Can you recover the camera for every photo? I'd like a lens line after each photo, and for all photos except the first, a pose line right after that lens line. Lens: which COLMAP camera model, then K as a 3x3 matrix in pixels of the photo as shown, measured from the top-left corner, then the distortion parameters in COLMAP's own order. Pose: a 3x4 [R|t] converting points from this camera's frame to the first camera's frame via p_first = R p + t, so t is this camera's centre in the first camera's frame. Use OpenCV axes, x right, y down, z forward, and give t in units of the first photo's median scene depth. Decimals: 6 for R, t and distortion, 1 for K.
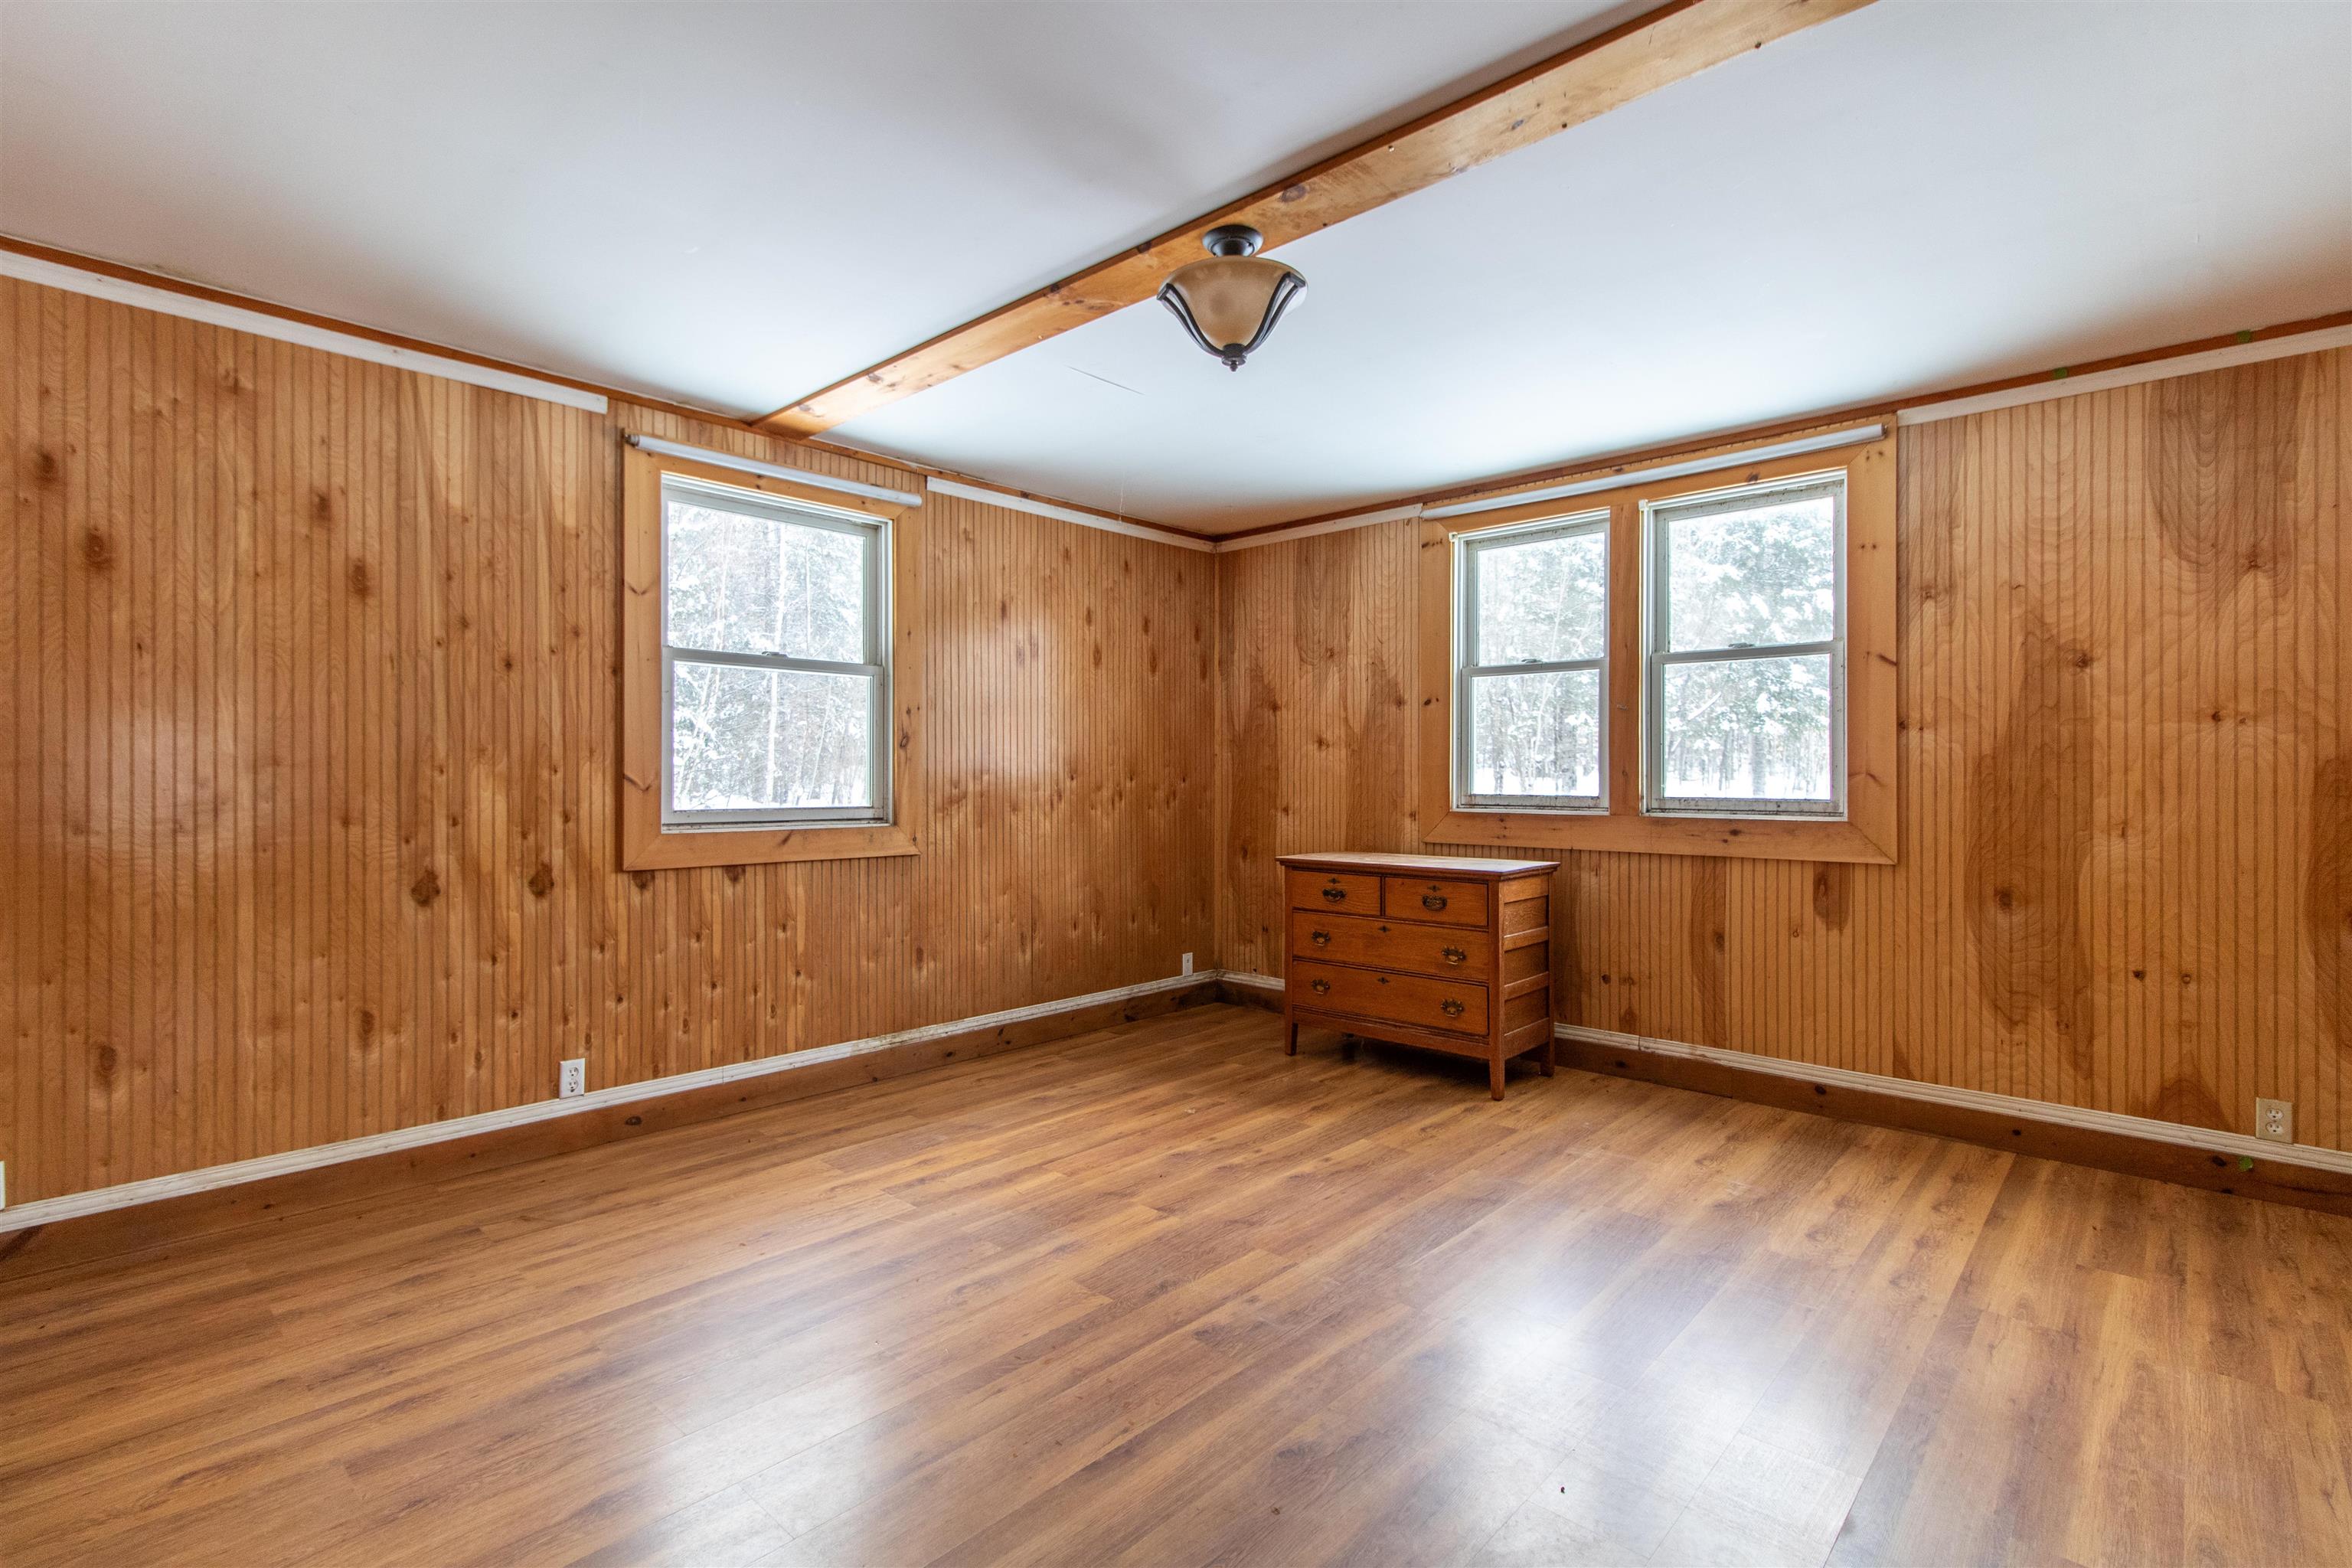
lens RADIAL K [[1098.9, 0, 1172.0], [0, 1098.9, 777.1], [0, 0, 1]] dist [0.001783, 0.000415]
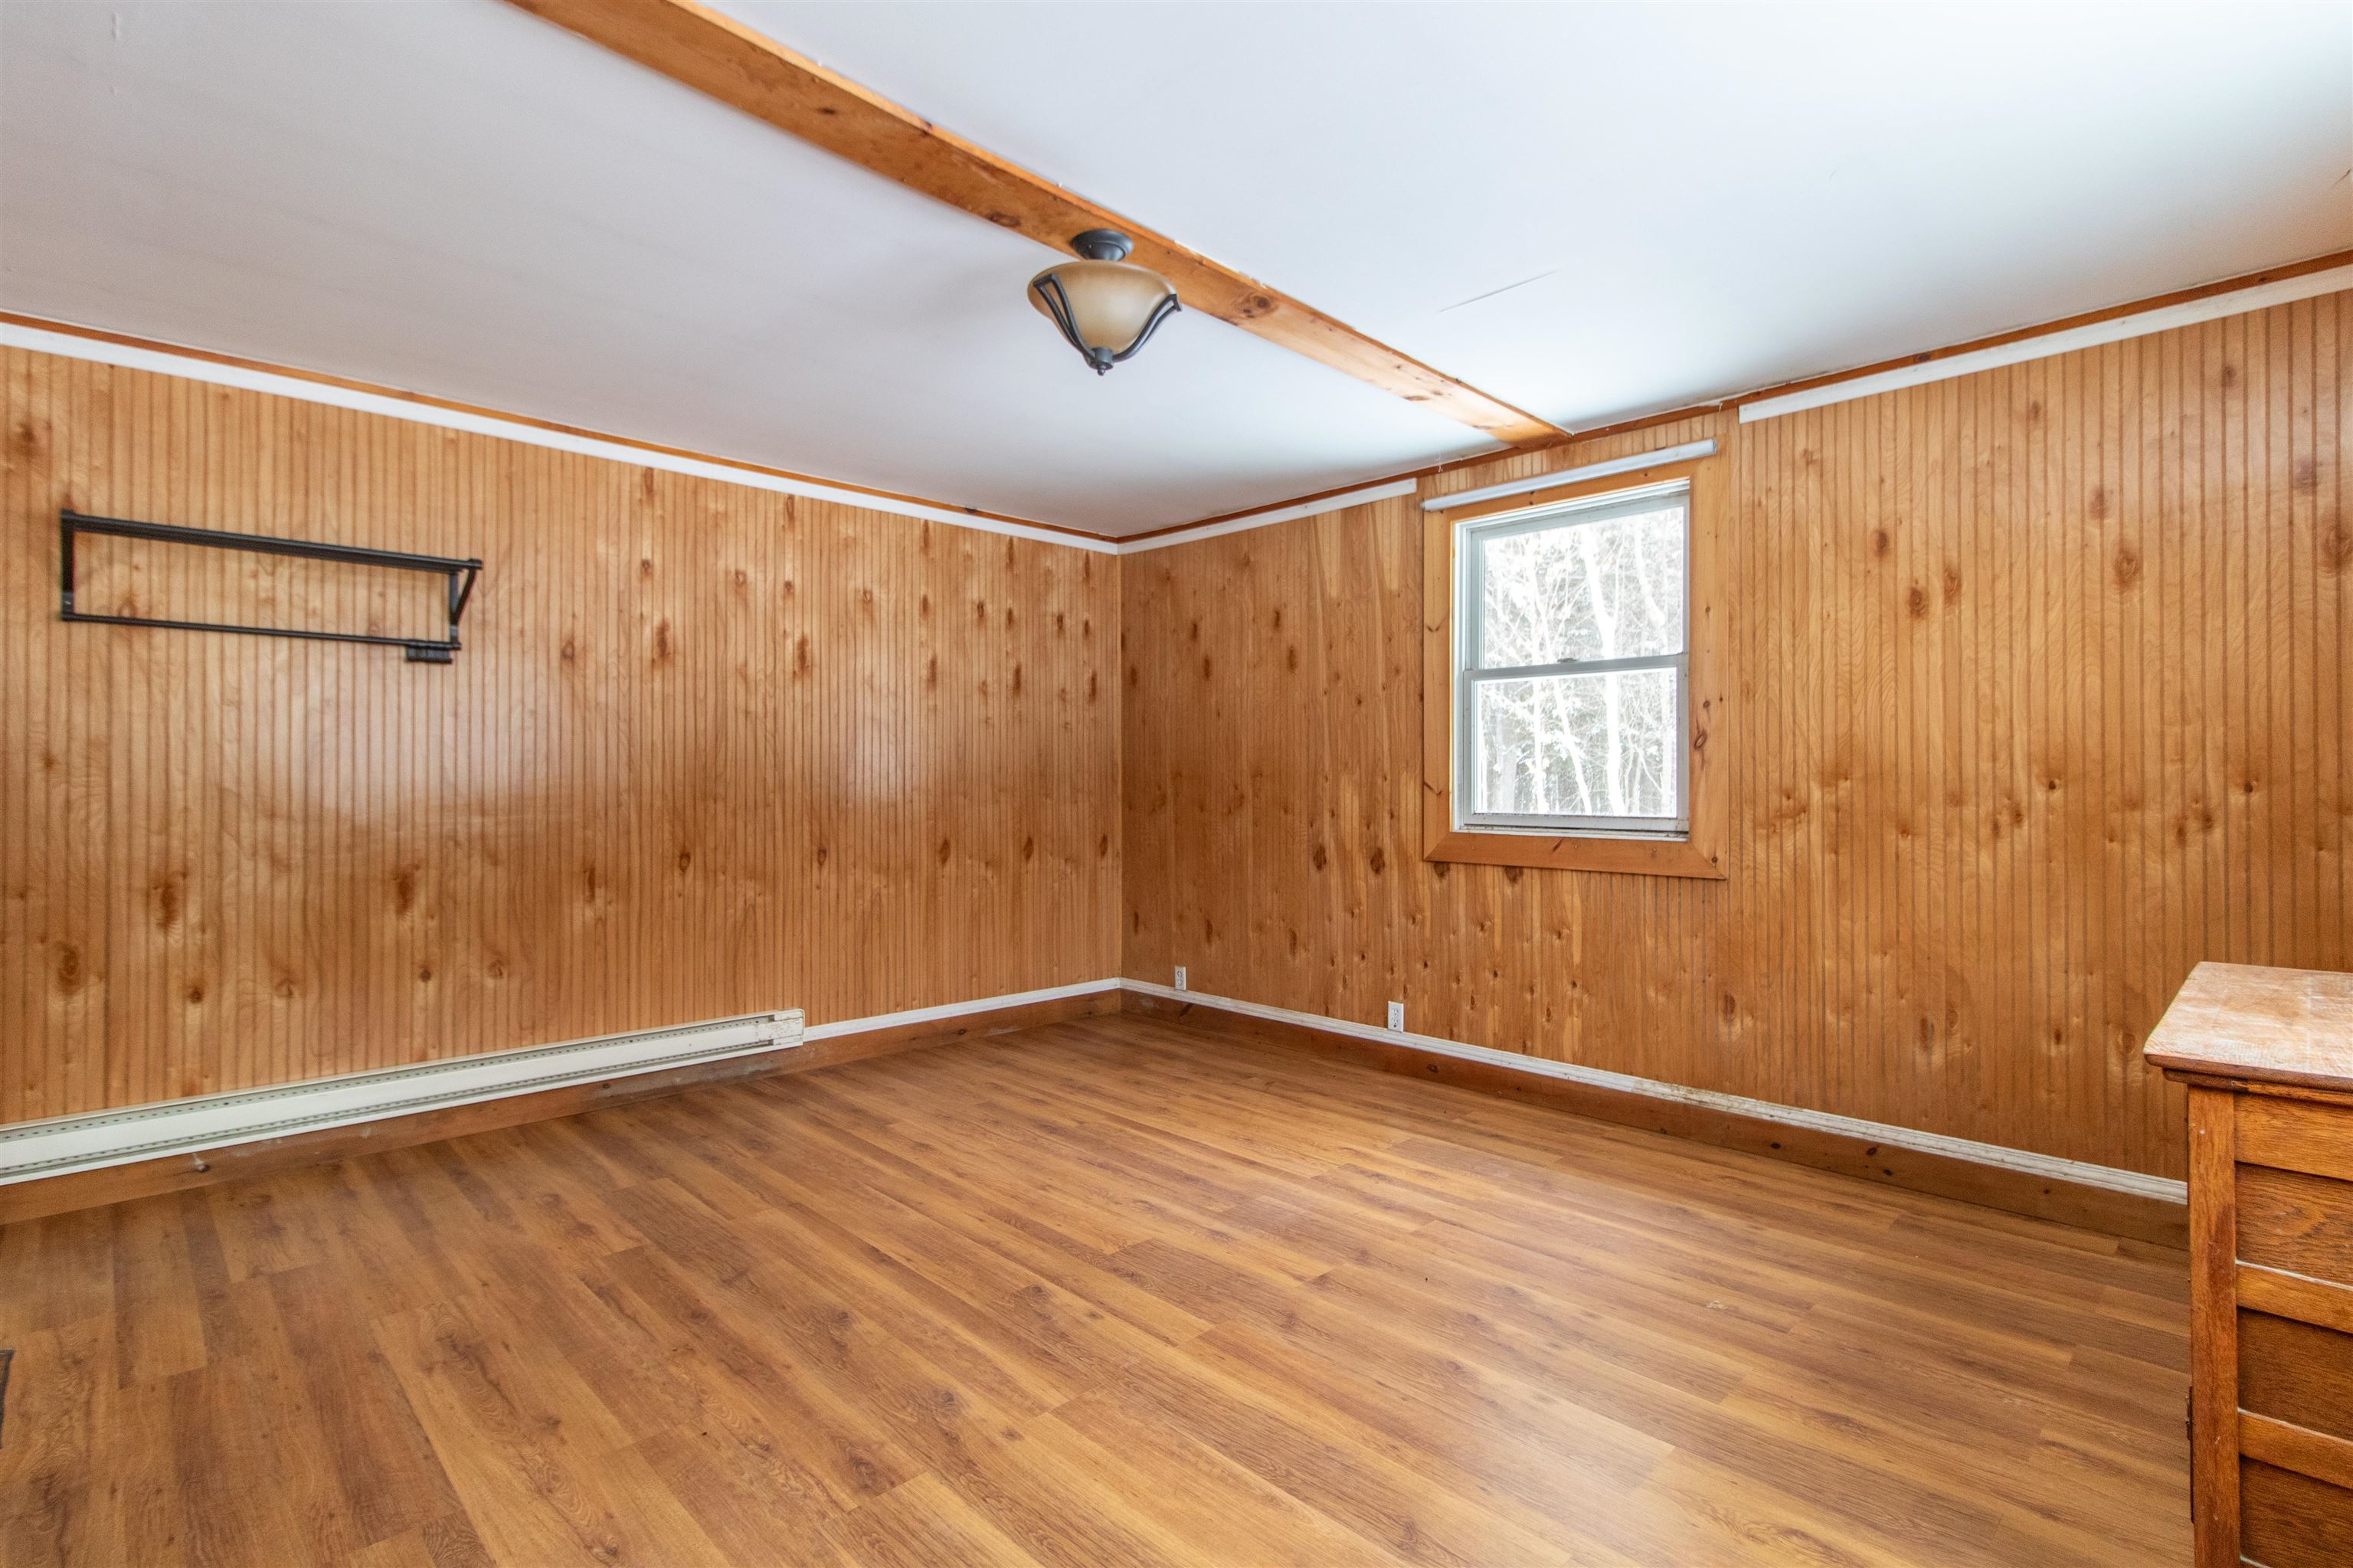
lens RADIAL K [[1099.4, 0, 1172.5], [0, 1099.4, 777.1], [0, 0, 1]] dist [0.001783, 0.000415]
pose [[-0.045977, -0.003495, -0.998936, 0.701452], [0.000241, 0.999994, -0.003510, -0.002611], [0.998942, -0.000402, -0.045976, 0.739861]]
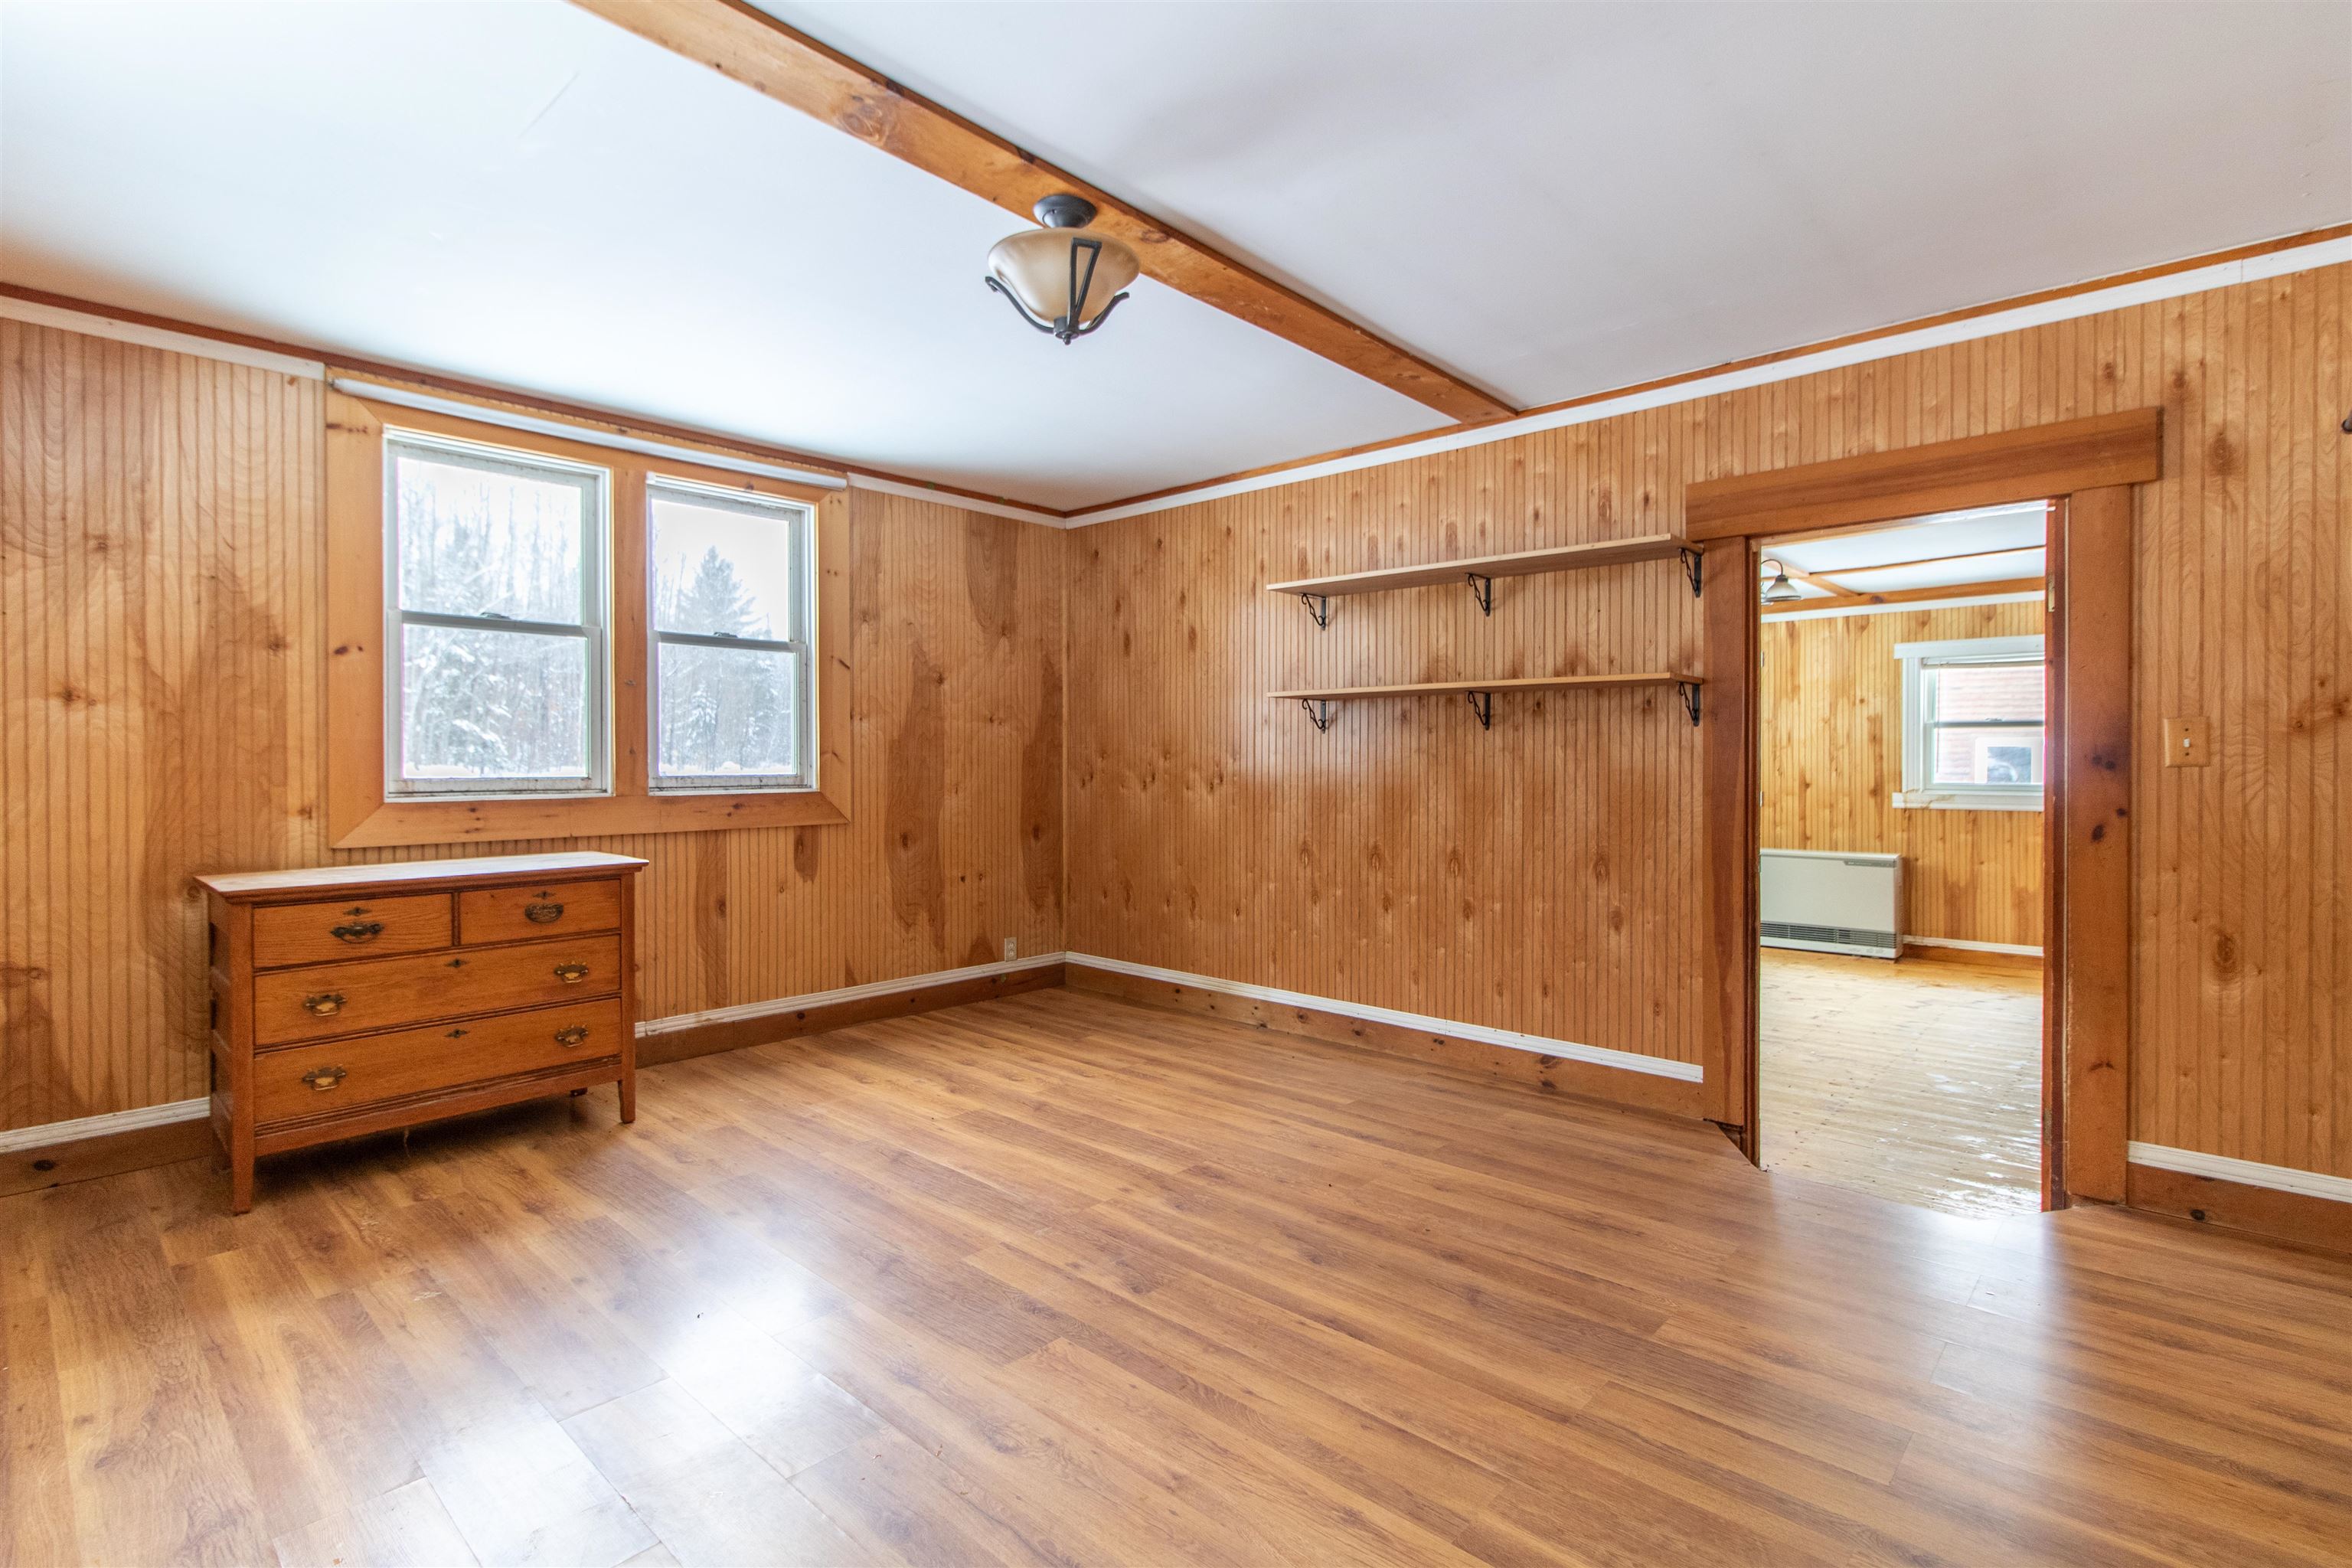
lens RADIAL K [[1104.7, 0, 1181.6], [0, 1104.7, 770.5], [0, 0, 1]] dist [0.009720, 0.000189]
pose [[-0.007006, -0.013216, 0.999888, -0.631249], [0.001780, 0.999911, 0.013228, 0.000969], [-0.999974, 0.001873, -0.006982, 0.601419]]
